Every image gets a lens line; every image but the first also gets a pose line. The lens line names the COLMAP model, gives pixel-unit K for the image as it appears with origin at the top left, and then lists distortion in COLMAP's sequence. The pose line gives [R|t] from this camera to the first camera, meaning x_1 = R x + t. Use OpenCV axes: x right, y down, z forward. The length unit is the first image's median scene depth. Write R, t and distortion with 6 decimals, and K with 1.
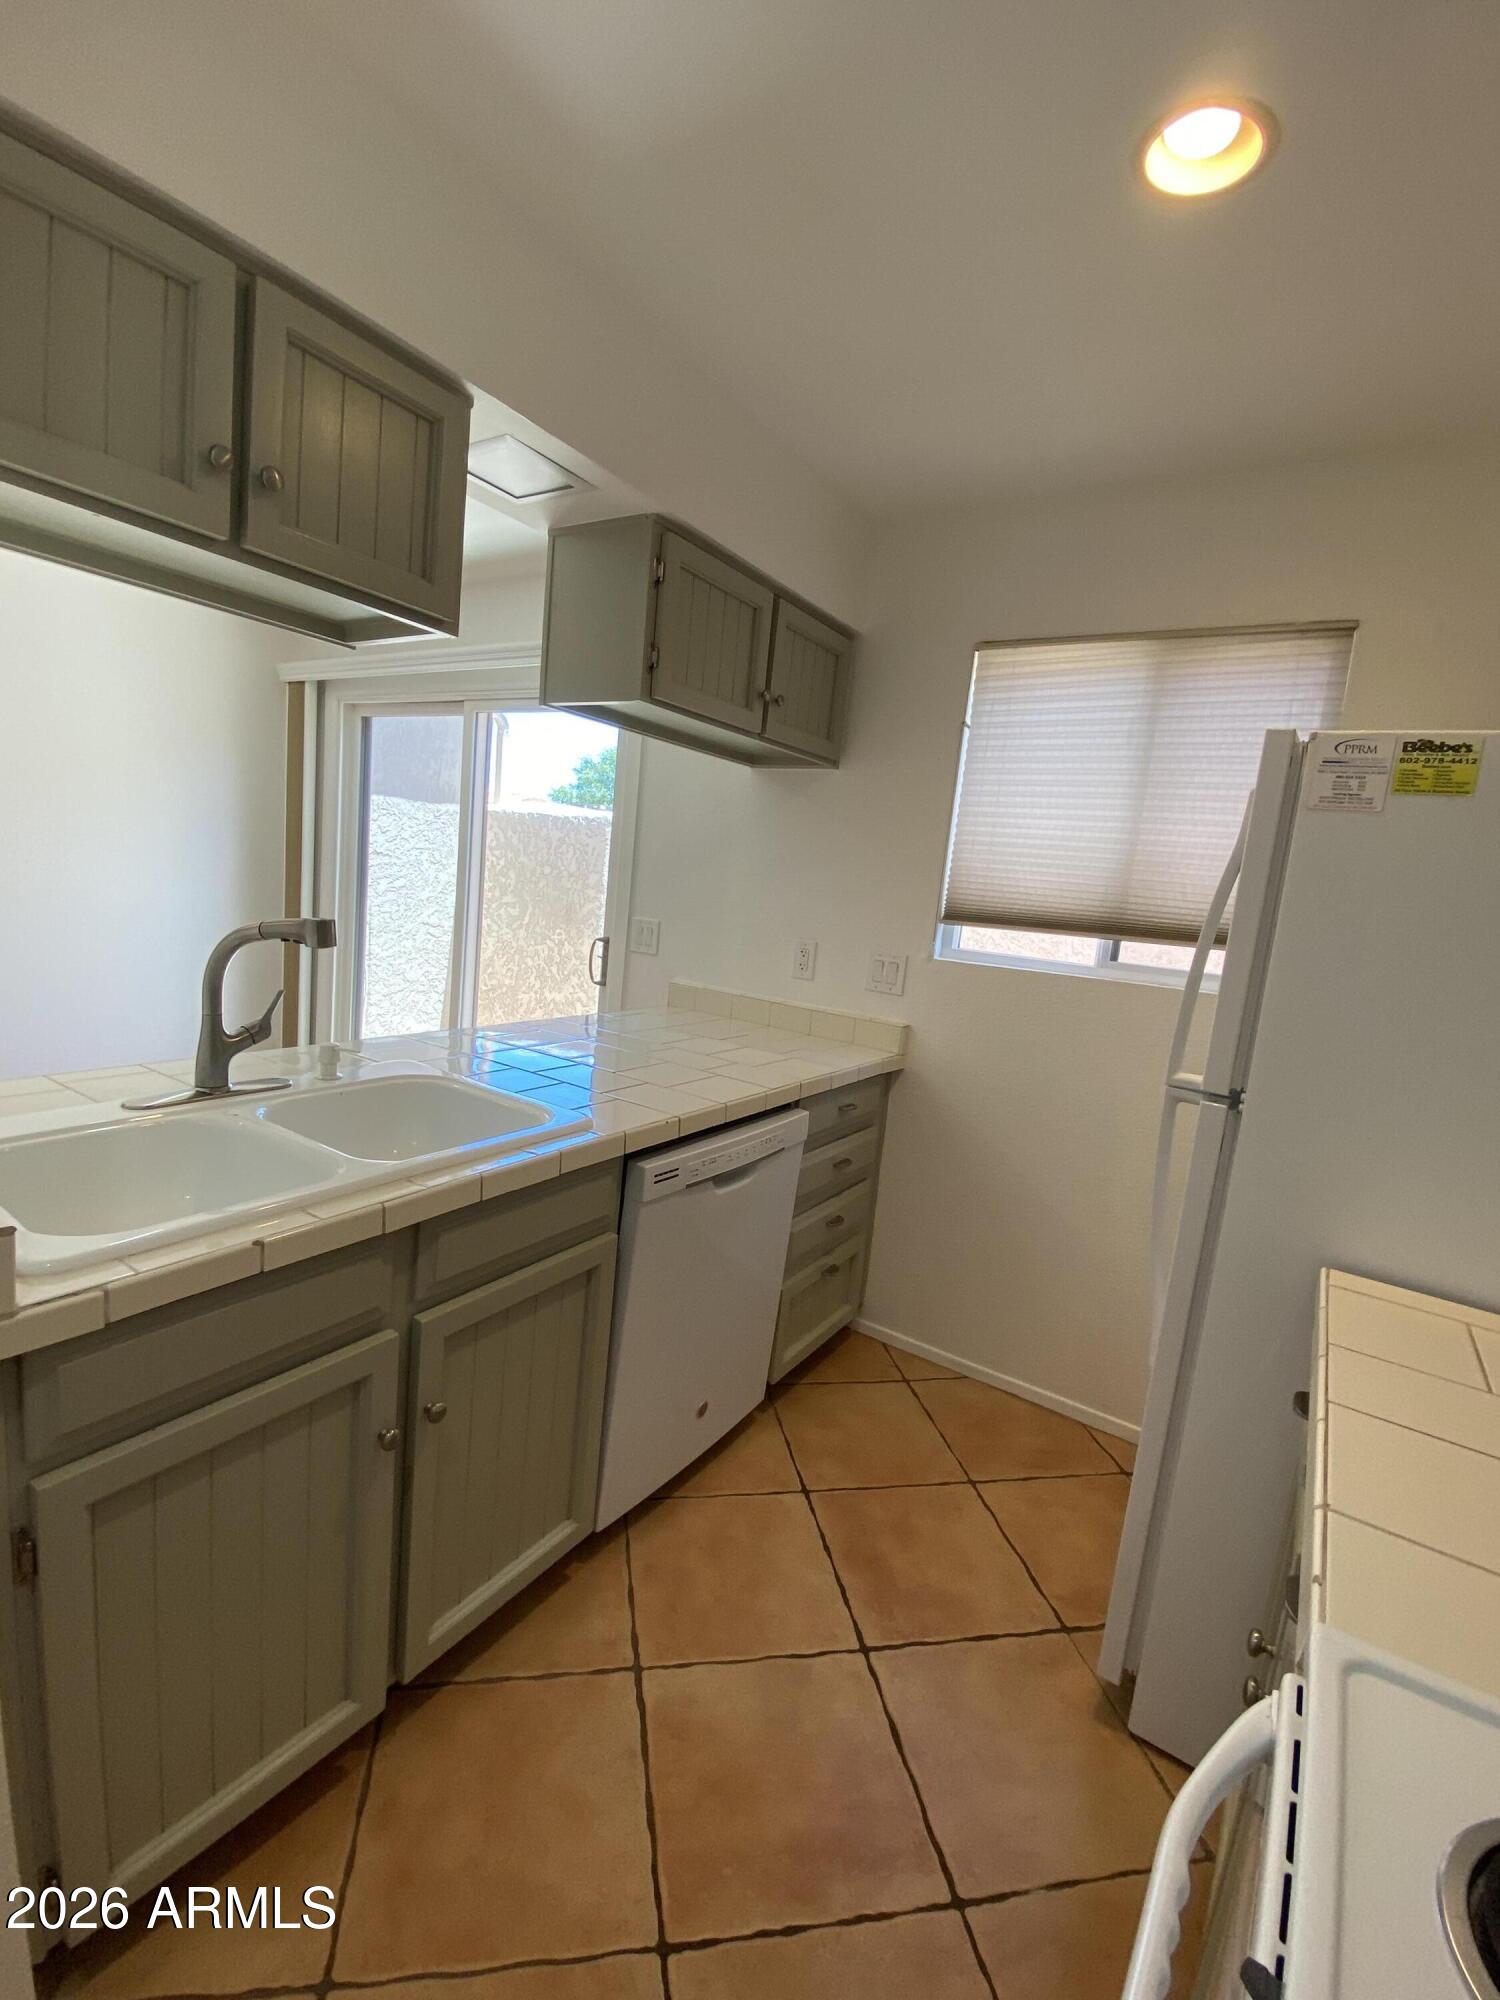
lens RADIAL K [[879.4, 0, 750.0], [0, 879.4, 1000.0], [0, 0, 1]] dist [0.033578, -0.028652]
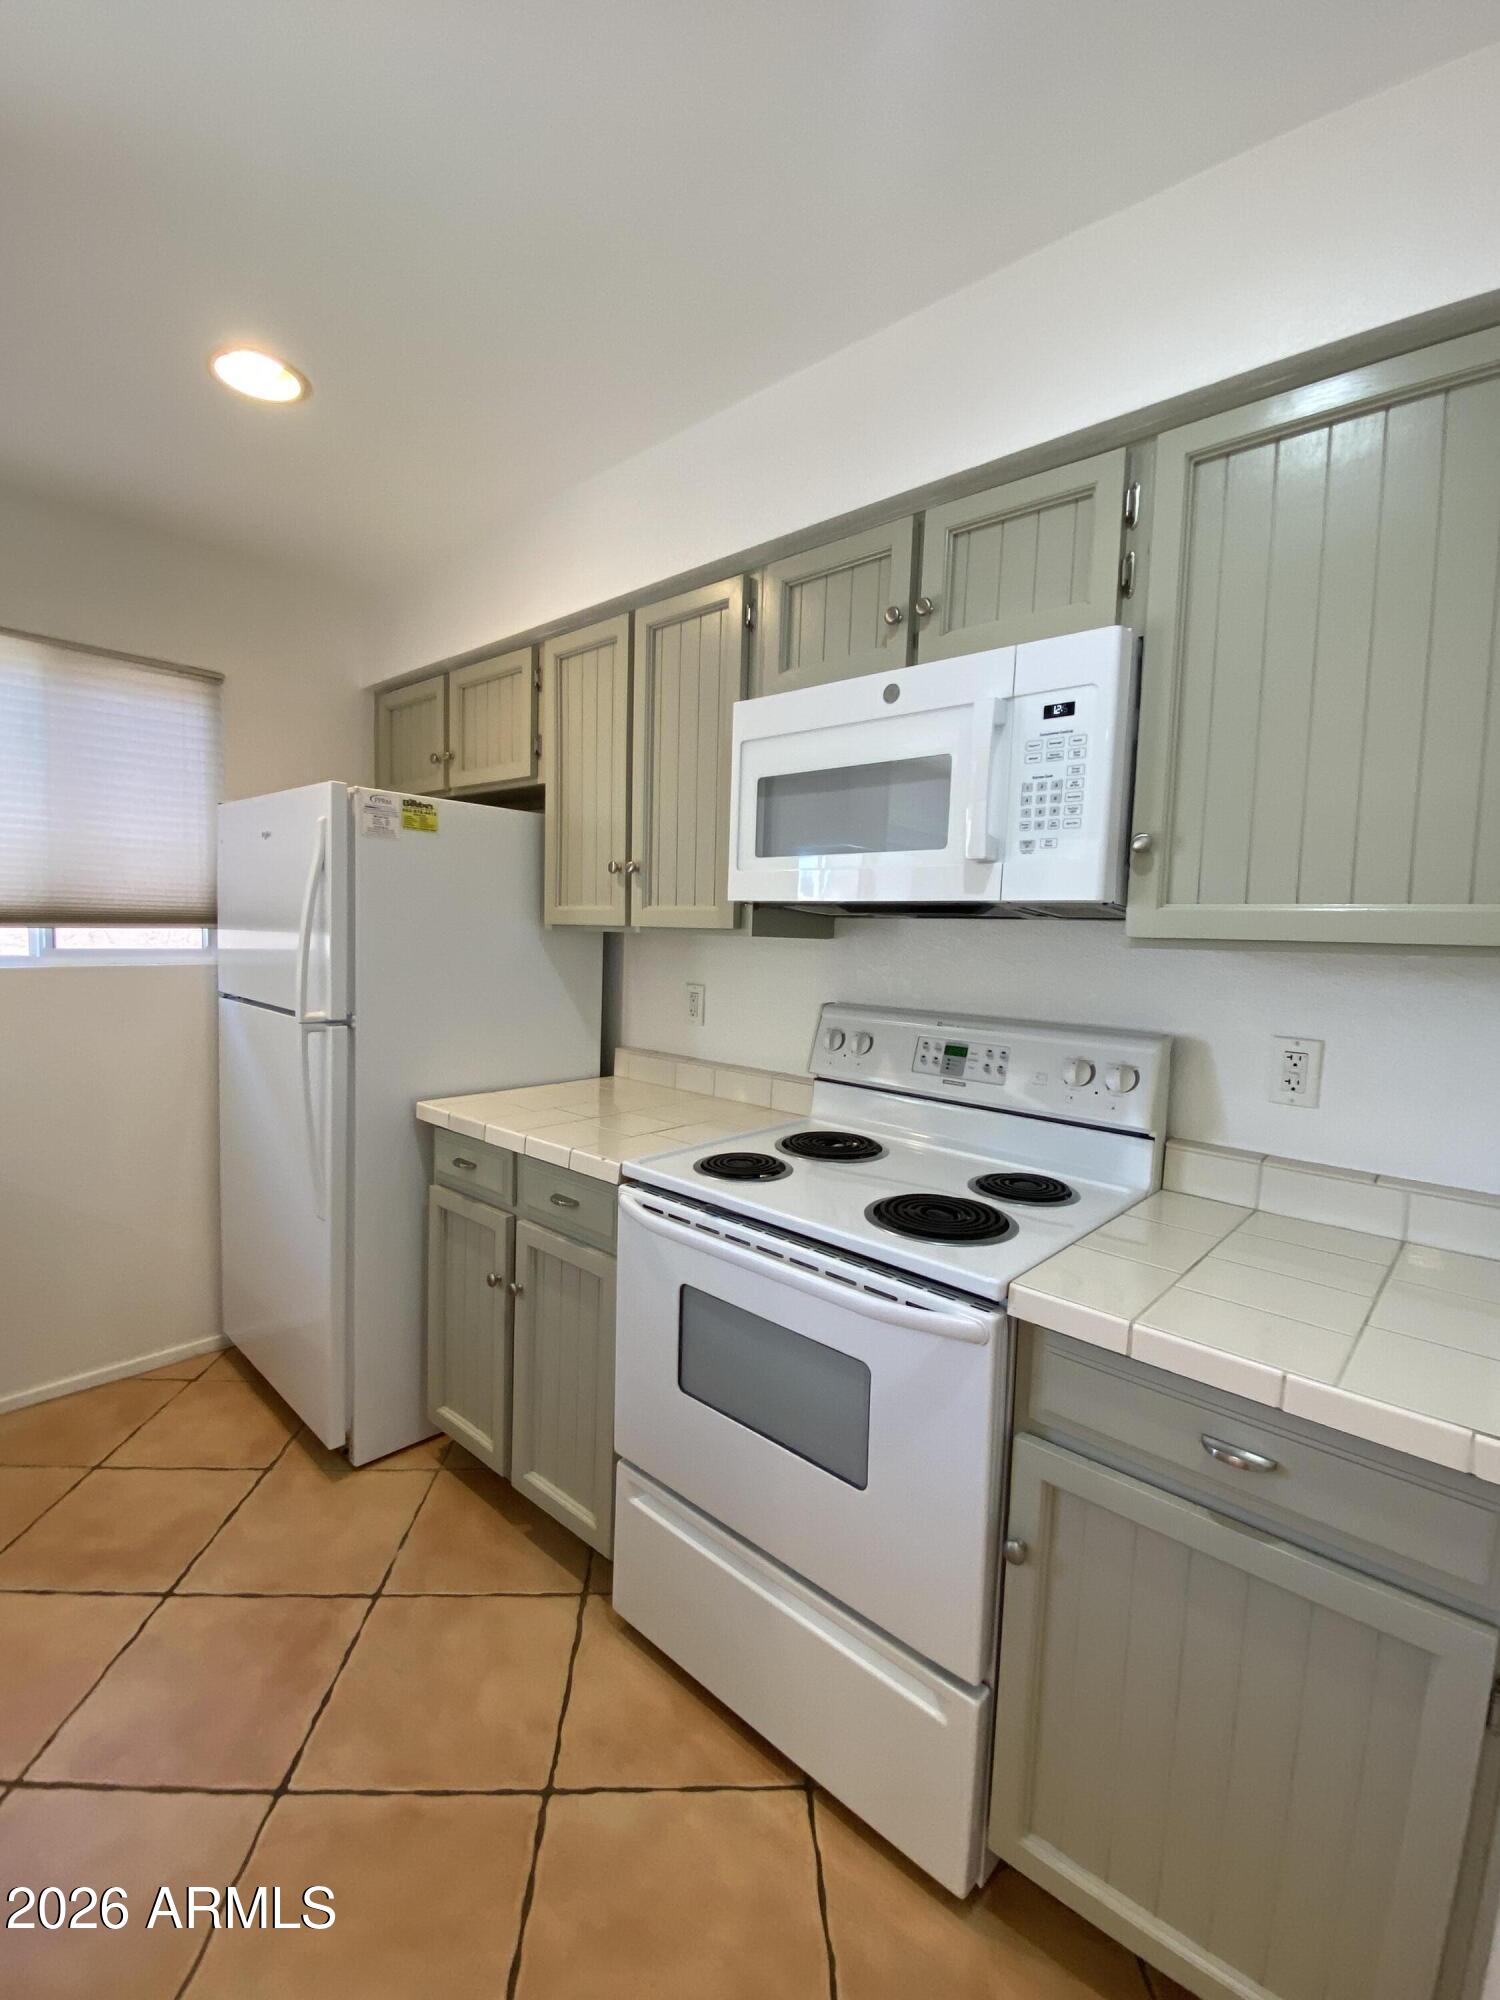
lens RADIAL K [[879.4, 0, 750.0], [0, 879.4, 1000.0], [0, 0, 1]] dist [0.033578, -0.028652]
pose [[0.159589, -0.168313, 0.972729, -0.586659], [0.124695, 0.980902, 0.149269, -0.047299], [-0.979277, 0.097473, 0.177529, 0.029918]]
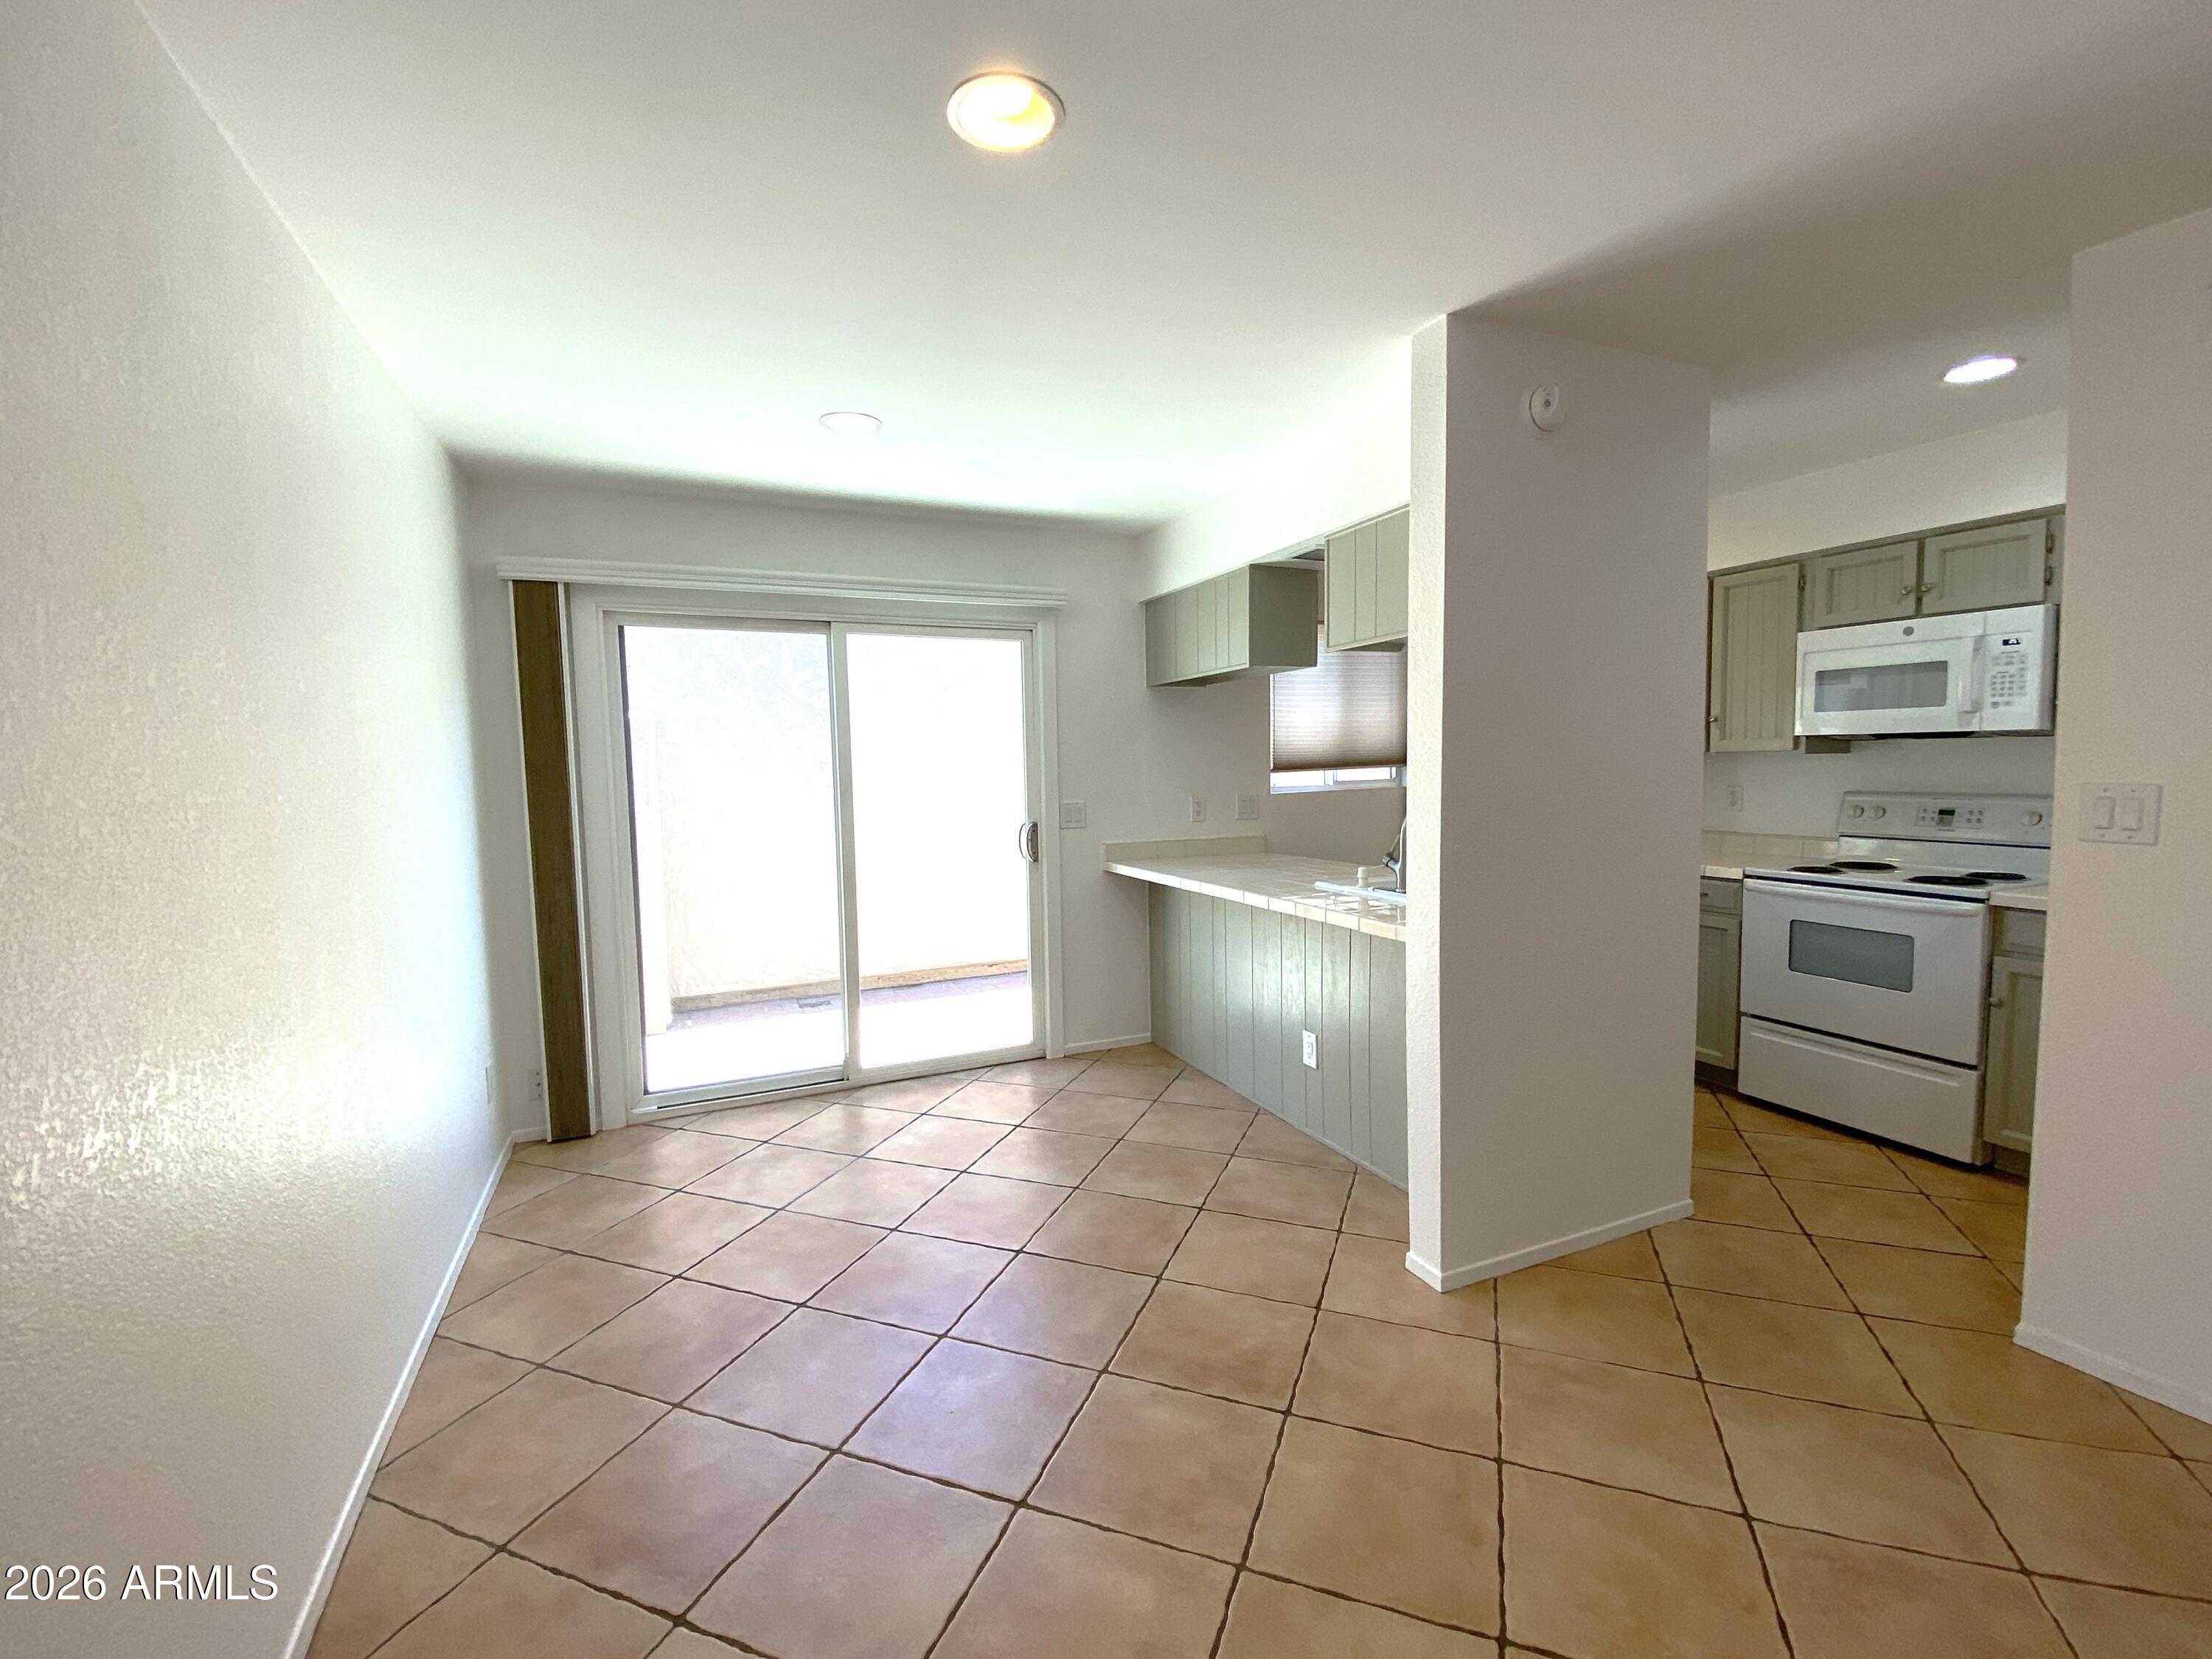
lens RADIAL K [[972.6, 0, 1106.6], [0, 972.6, 834.6], [0, 0, 1]] dist [0.033578, -0.028652]
pose [[0.546464, -0.164858, 0.821096, -2.080606], [0.186911, 0.979712, 0.072309, -0.221482], [-0.816358, 0.113957, 0.566191, 0.241639]]
